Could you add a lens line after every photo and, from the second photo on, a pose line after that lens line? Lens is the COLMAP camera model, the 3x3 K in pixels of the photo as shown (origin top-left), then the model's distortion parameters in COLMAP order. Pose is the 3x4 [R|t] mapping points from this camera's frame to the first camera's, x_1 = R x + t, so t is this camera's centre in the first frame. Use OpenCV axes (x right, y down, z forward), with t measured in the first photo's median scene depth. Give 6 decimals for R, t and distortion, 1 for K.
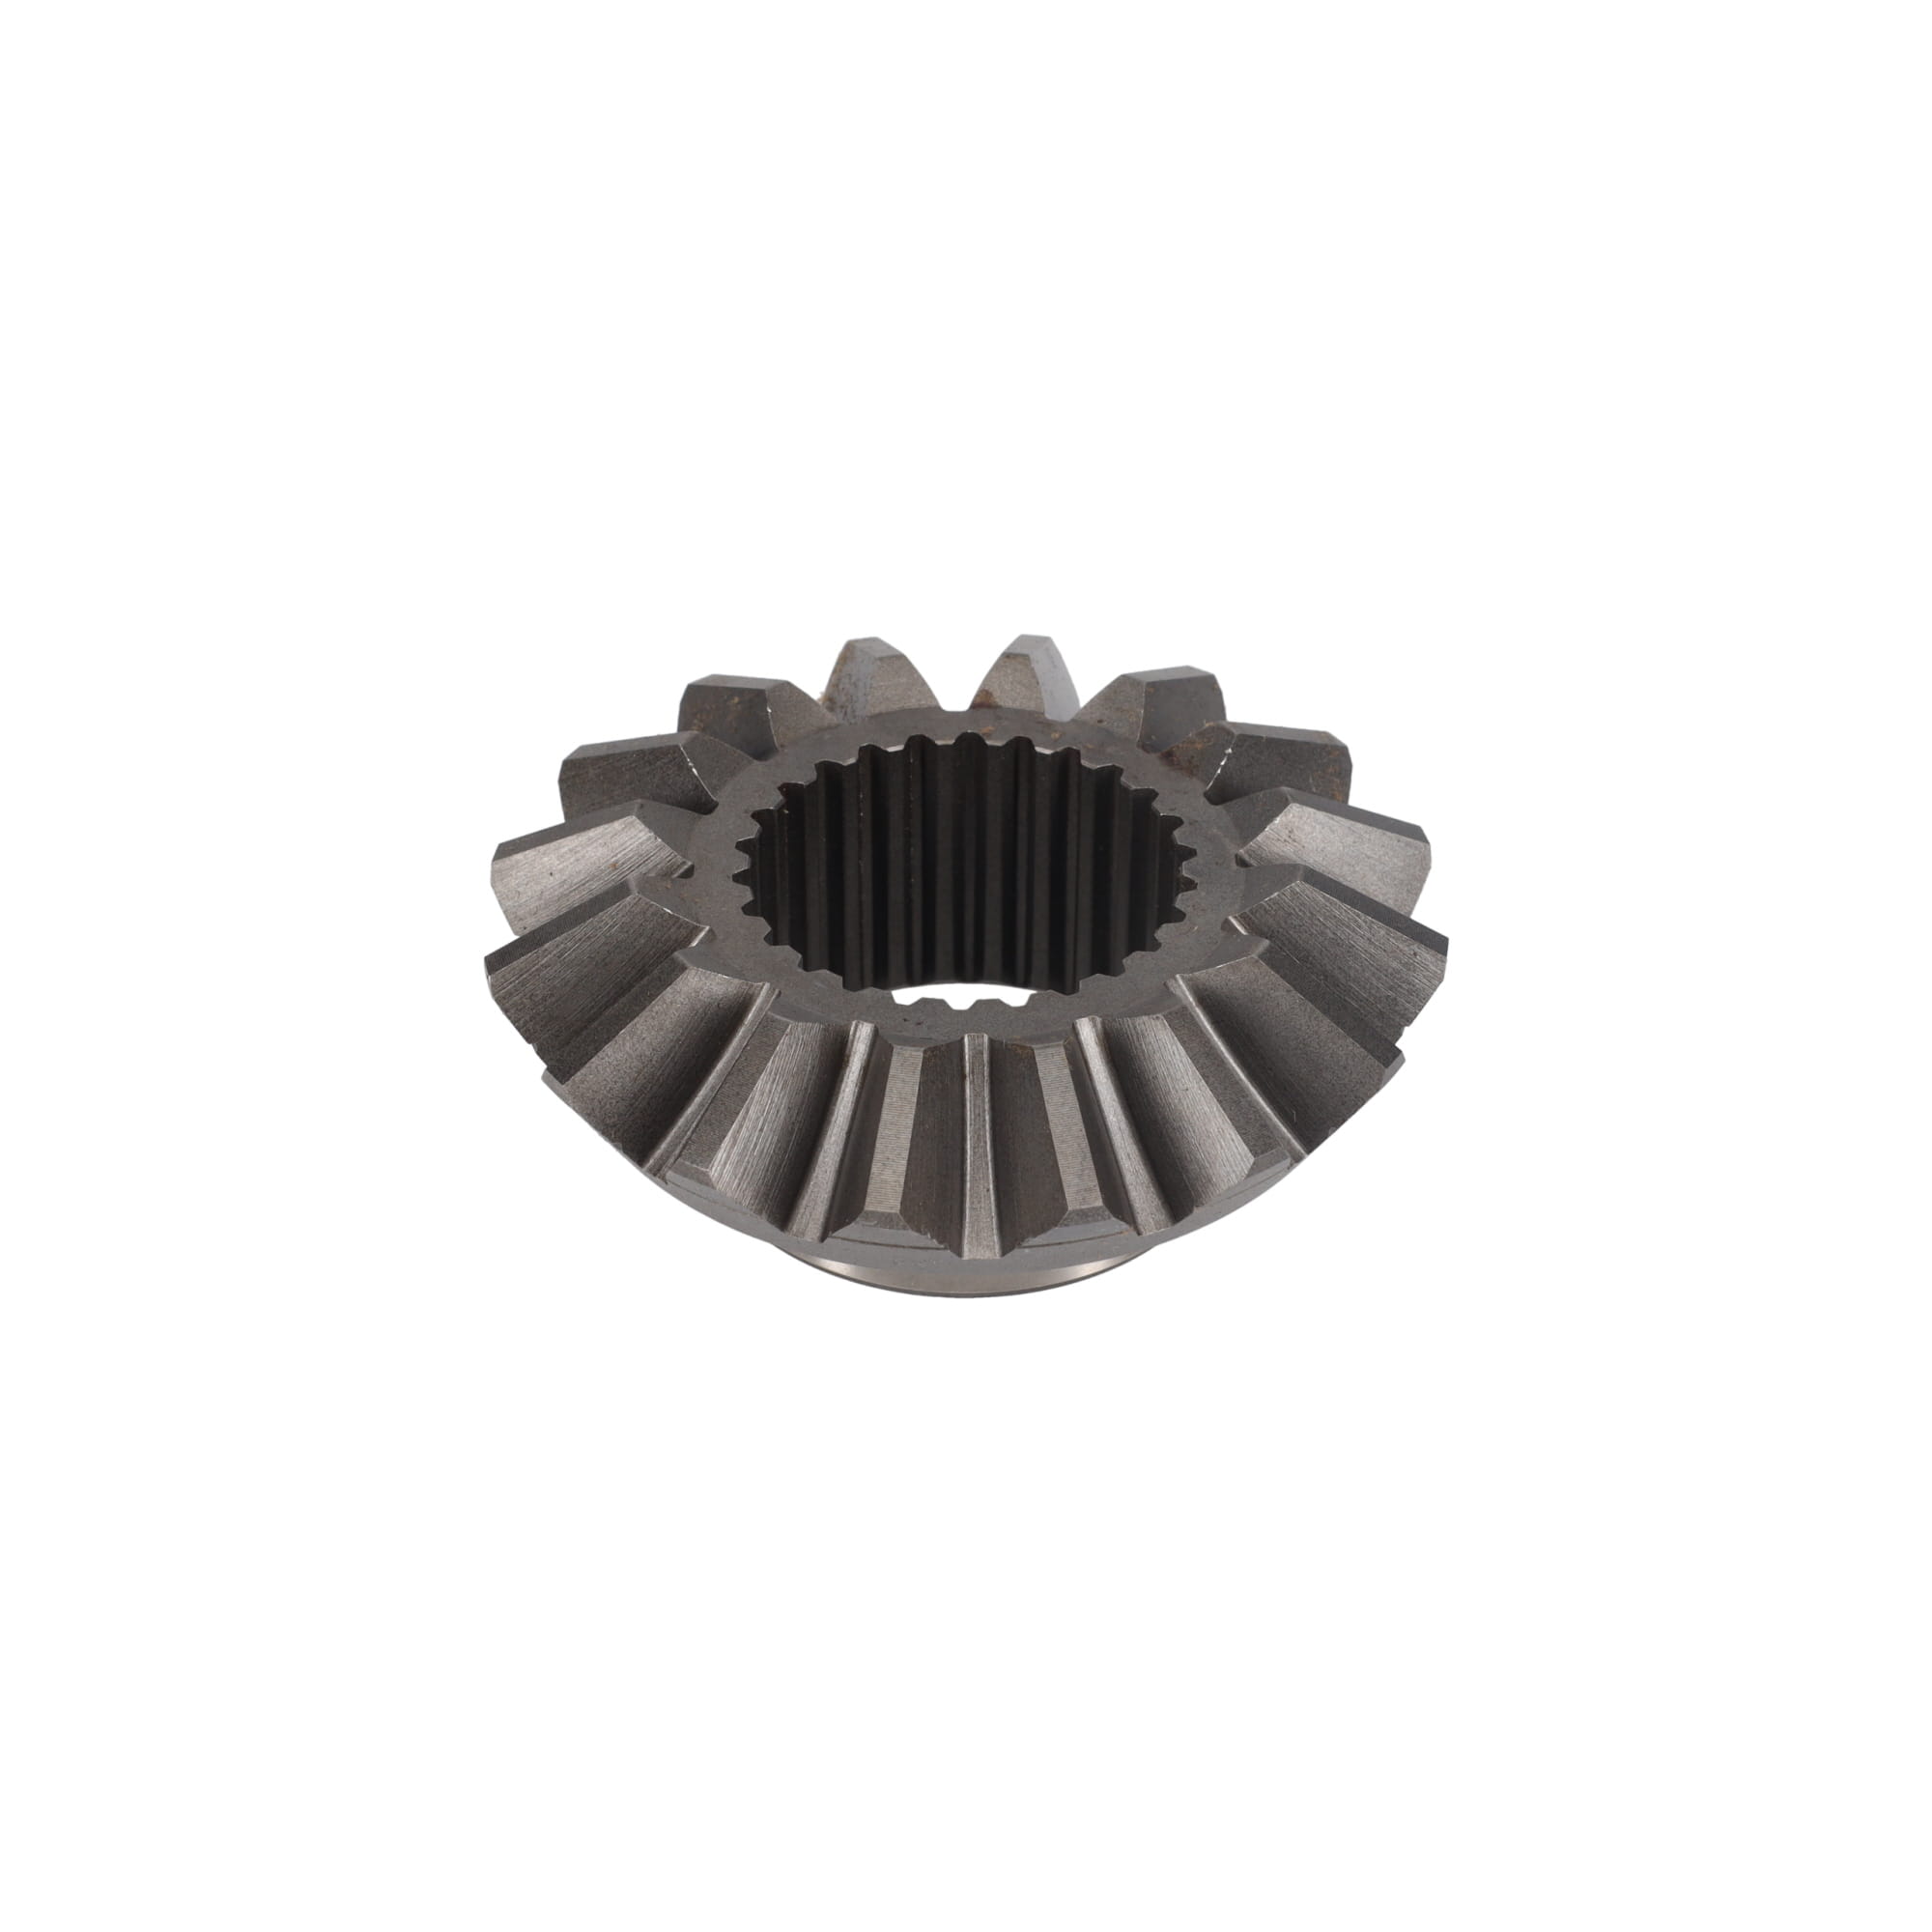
lens RADIAL K [[3620.0, 0, 967.0], [0, 3620.0, 967.0], [0, 0, 1]] dist [0.091844, 0.000000]
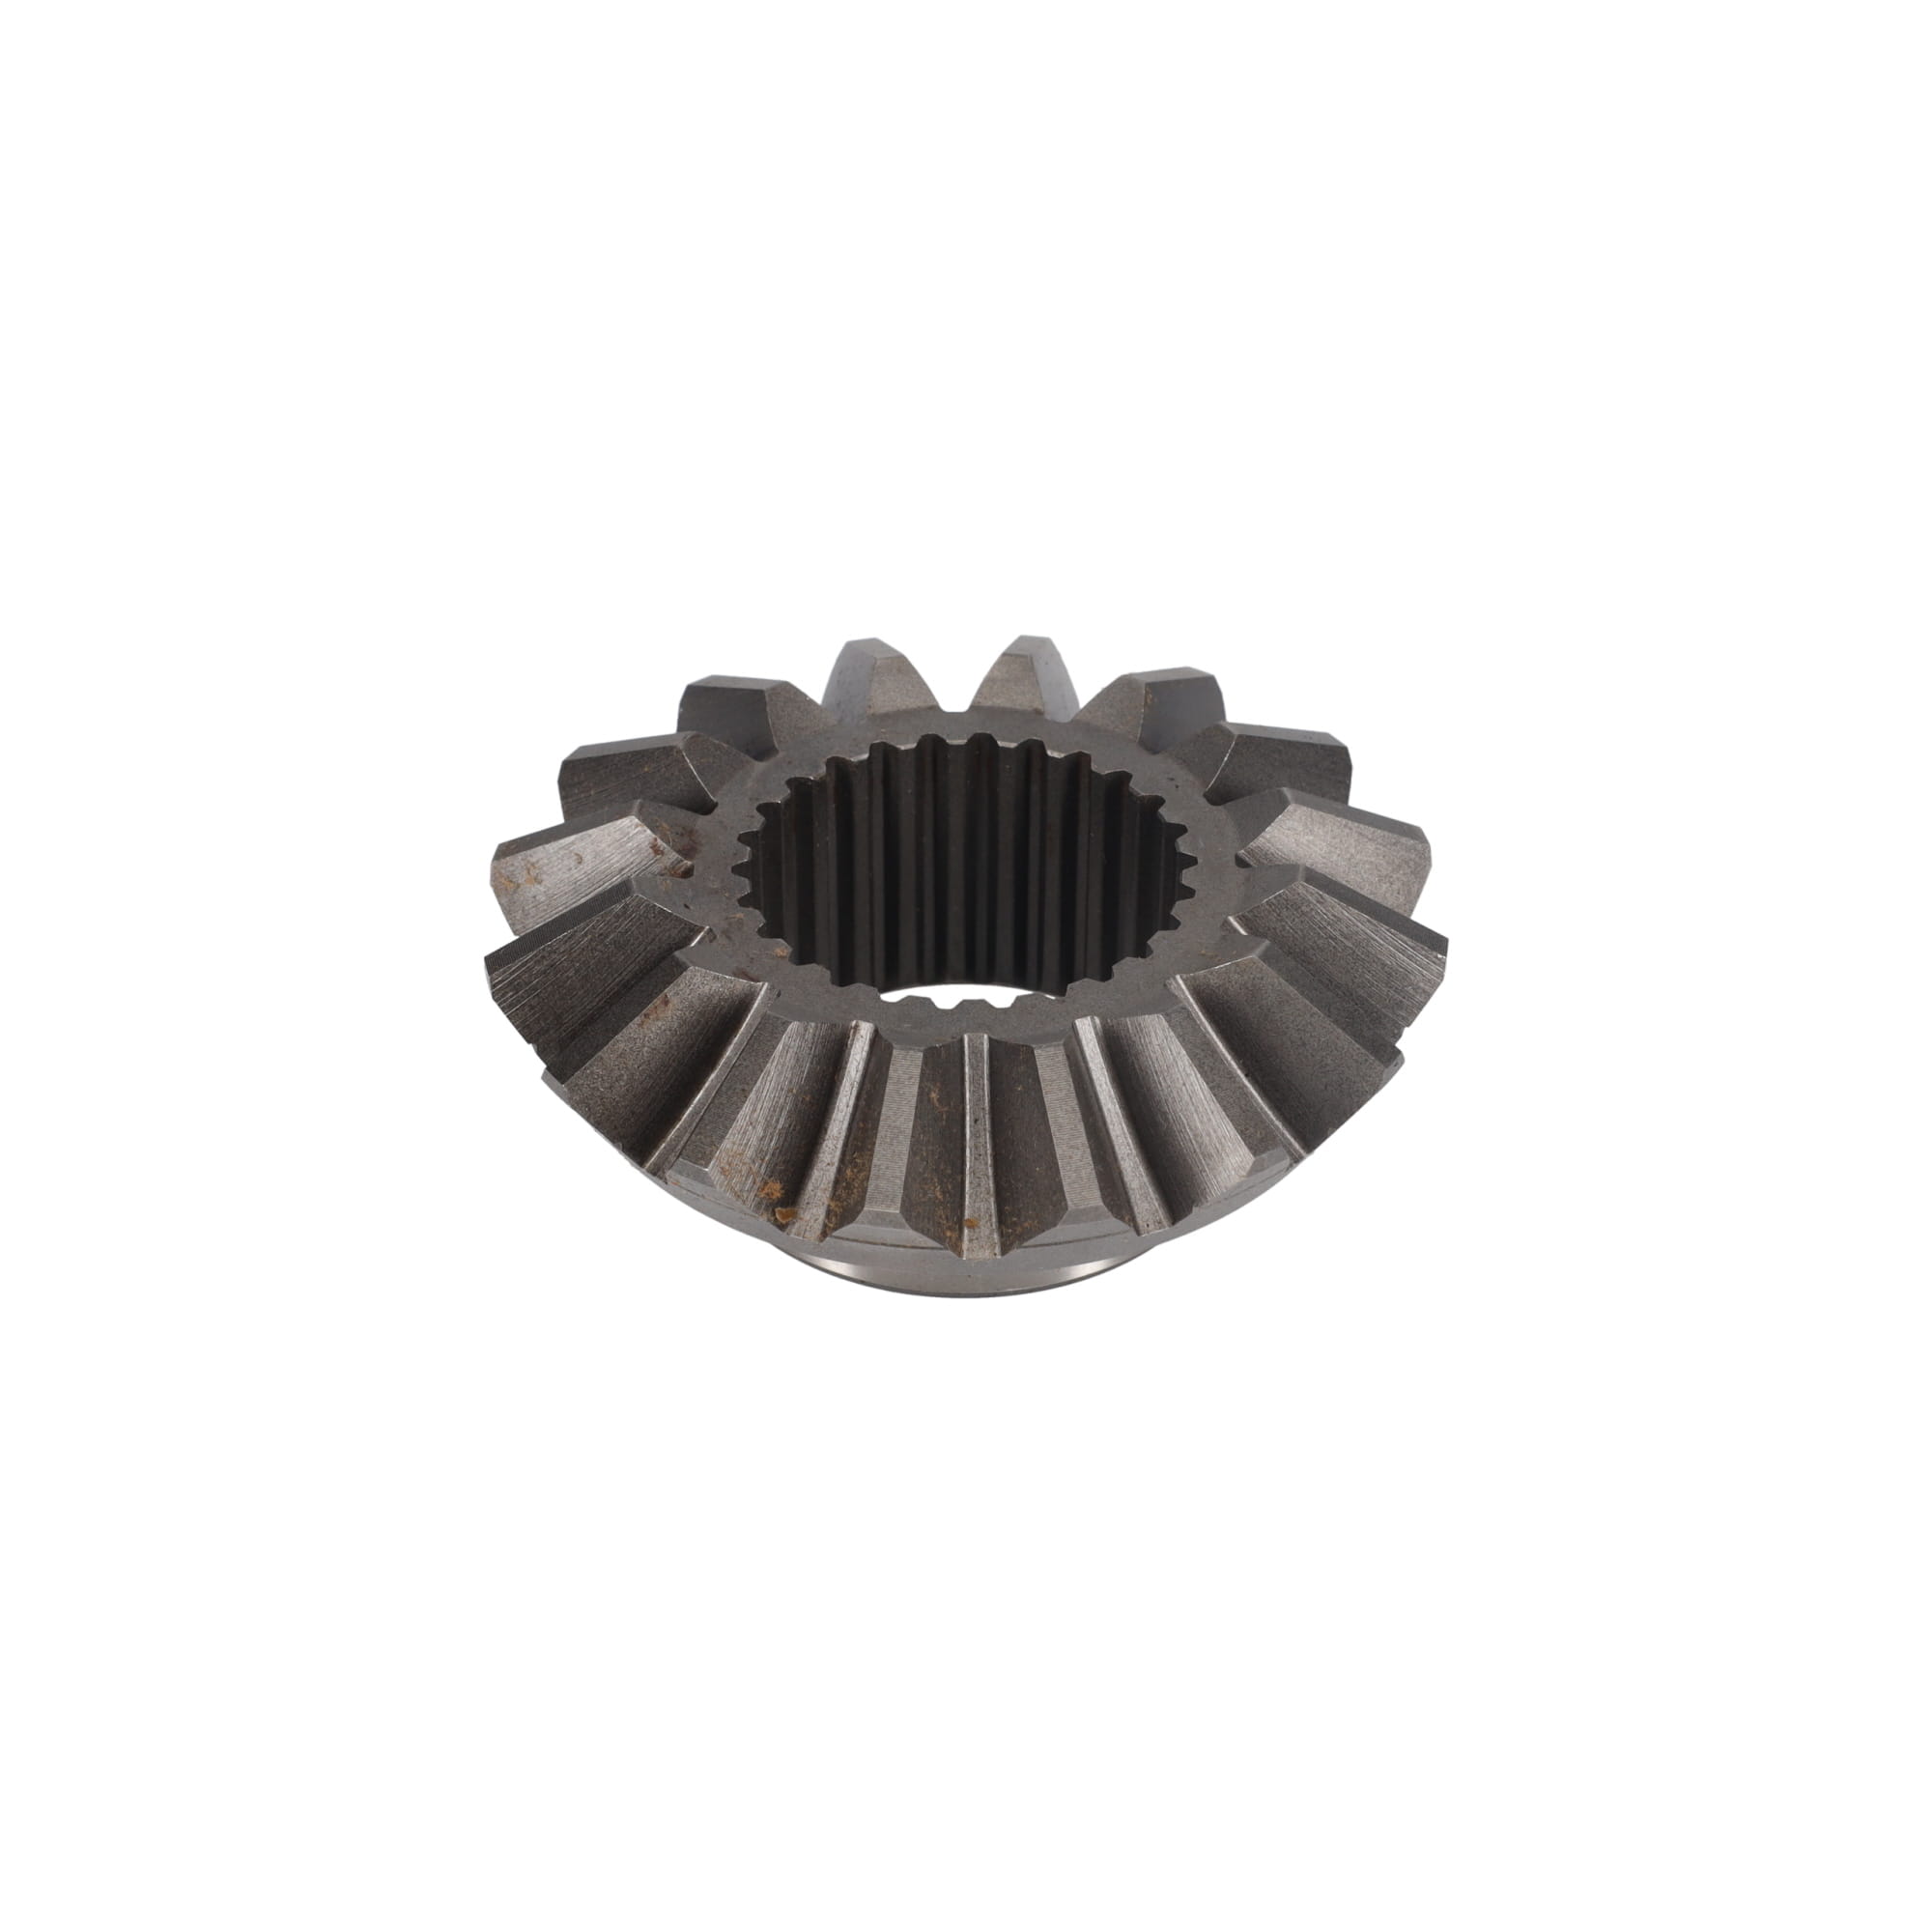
lens RADIAL K [[5221.0, 0, 963.4], [0, 5221.0, 976.3], [0, 0, 1]] dist [0.034846, 0.000000]
pose [[1.000000, 0.000478, -0.000378, -0.000355], [-0.000485, 0.999799, -0.020065, 0.031444], [0.000368, 0.020065, 0.999799, -0.441022]]
